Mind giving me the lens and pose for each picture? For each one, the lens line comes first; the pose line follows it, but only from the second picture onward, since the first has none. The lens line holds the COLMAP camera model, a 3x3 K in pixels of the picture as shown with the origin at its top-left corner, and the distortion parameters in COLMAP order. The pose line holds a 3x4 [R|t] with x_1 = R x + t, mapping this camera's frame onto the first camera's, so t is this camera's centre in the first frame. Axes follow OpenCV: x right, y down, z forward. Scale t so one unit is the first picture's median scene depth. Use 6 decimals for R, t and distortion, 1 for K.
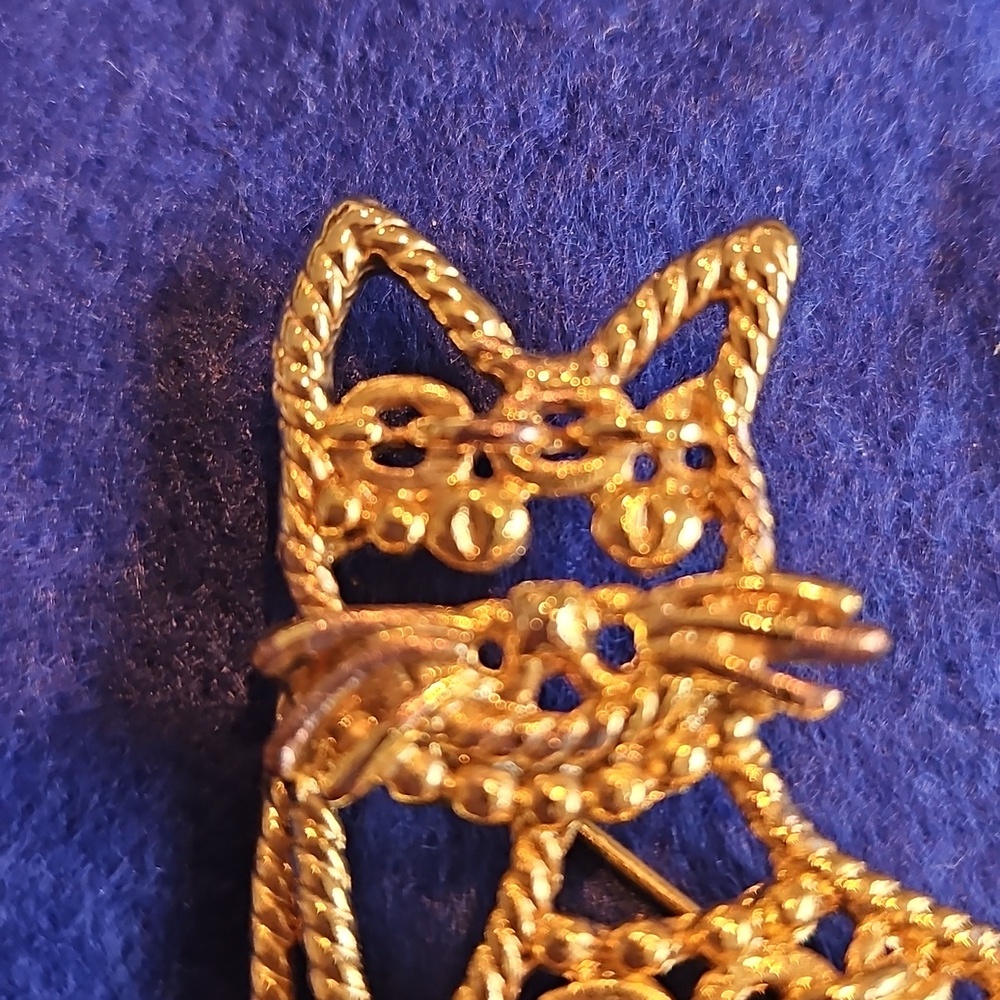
lens RADIAL K [[1627.4, 0, 500.0], [0, 1627.4, 500.0], [0, 0, 1]] dist [-0.012551, -0.307763]
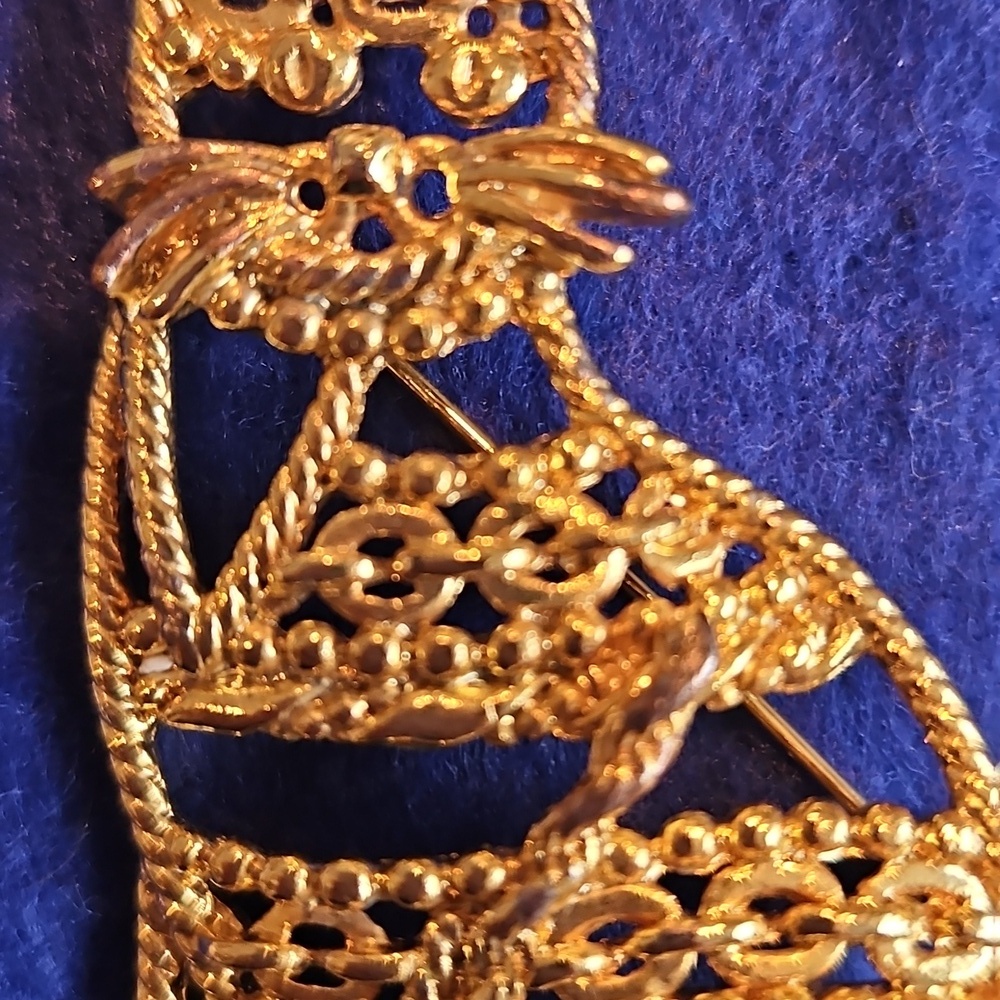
lens RADIAL K [[1627.4, 0, 500.0], [0, 1627.4, 500.0], [0, 0, 1]] dist [-0.012551, -0.307763]
pose [[0.993234, 0.084130, -0.080048, 0.213758], [-0.069295, 0.982515, 0.172806, 0.099739], [0.093187, -0.166090, 0.981698, -0.039977]]
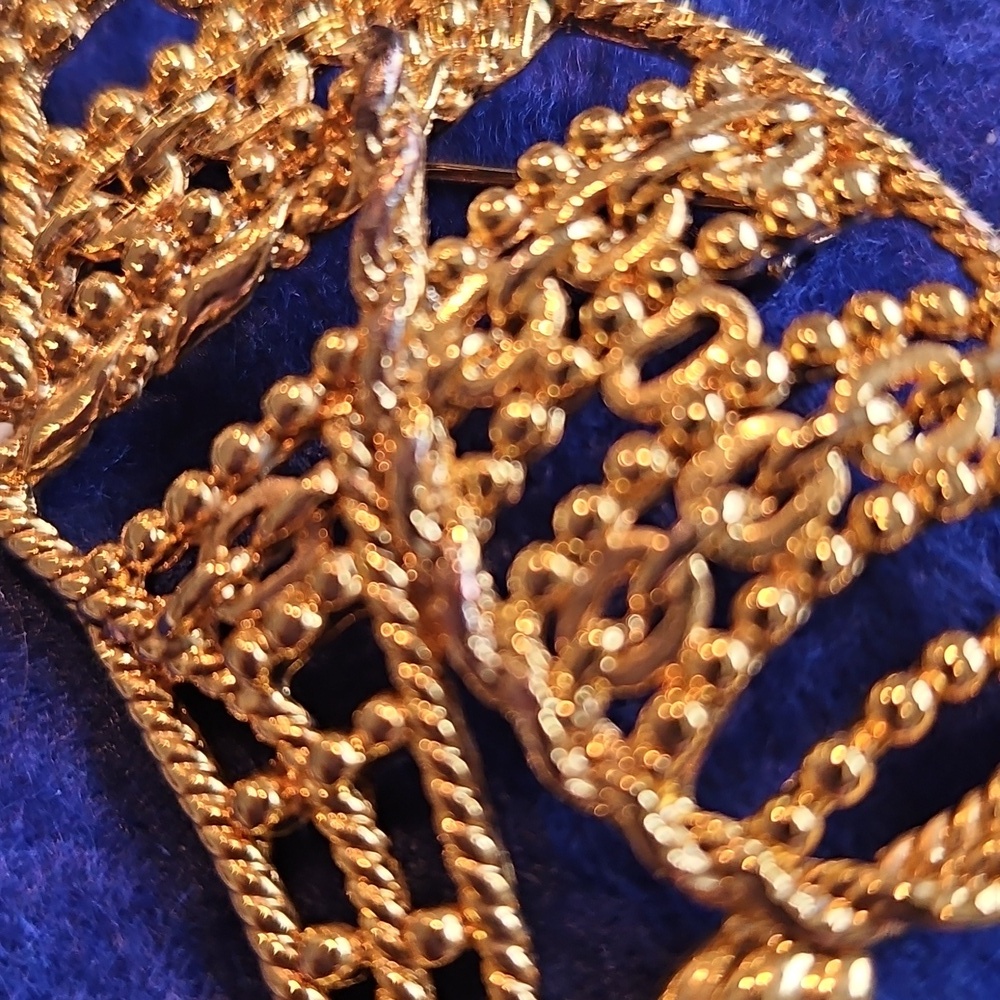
lens RADIAL K [[1627.4, 0, 500.0], [0, 1627.4, 500.0], [0, 0, 1]] dist [-0.012551, -0.307763]
pose [[0.863845, -0.503078, -0.026143, 0.207076], [0.494204, 0.856381, -0.149580, 0.788650], [0.097639, 0.116294, 0.988404, -0.045641]]
